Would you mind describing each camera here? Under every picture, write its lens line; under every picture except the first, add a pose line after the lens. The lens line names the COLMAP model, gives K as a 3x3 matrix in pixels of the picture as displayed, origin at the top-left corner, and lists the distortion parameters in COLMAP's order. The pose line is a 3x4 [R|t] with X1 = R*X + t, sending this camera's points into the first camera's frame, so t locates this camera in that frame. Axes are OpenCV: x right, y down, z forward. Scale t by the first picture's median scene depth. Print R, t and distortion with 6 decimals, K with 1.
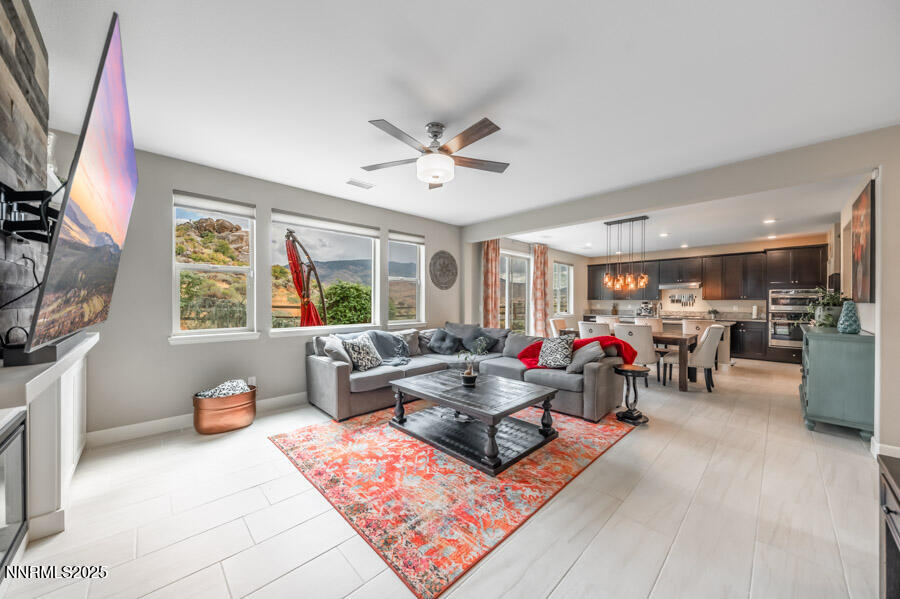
lens RADIAL K [[316.6, 0, 448.8], [0, 316.6, 303.0], [0, 0, 1]] dist [0.012779, -0.000246]
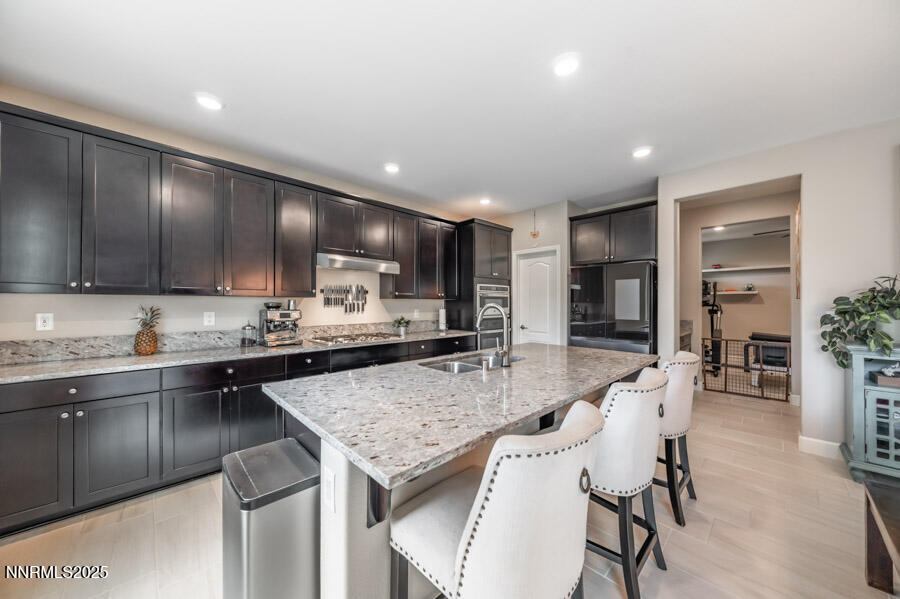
lens RADIAL K [[316.6, 0, 455.2], [0, 316.6, 297.7], [0, 0, 1]] dist [0.012779, -0.000246]
pose [[-0.008544, 0.011890, 0.999893, 0.484229], [0.002314, 0.999927, -0.011871, -0.008023], [-0.999961, 0.002213, -0.008571, 1.384006]]
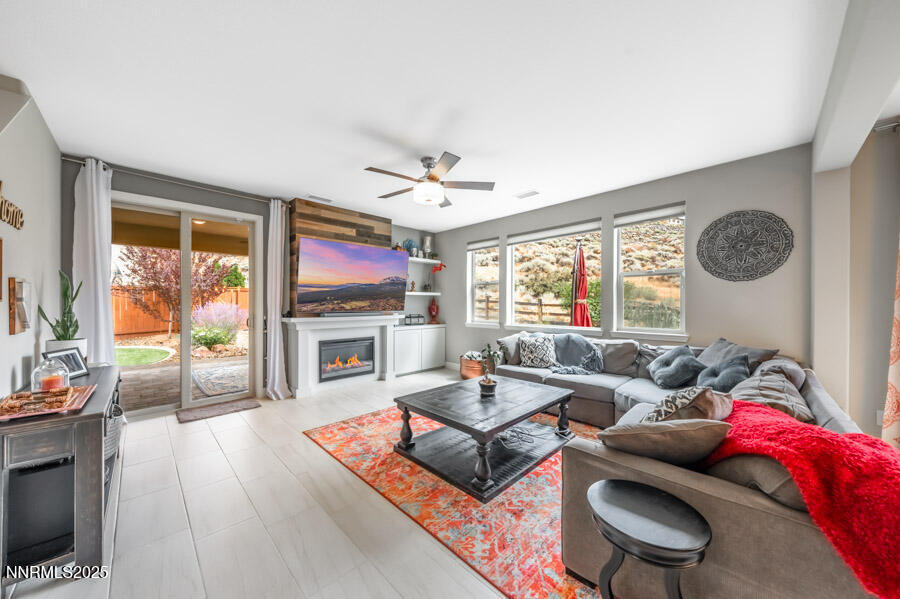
lens RADIAL K [[316.6, 0, 446.7], [0, 316.6, 303.5], [0, 0, 1]] dist [0.012779, -0.000246]
pose [[0.000507, -0.001044, -0.999999, 0.586229], [-0.005609, 0.999984, -0.001046, 0.000447], [0.999984, 0.005610, 0.000501, 0.530227]]
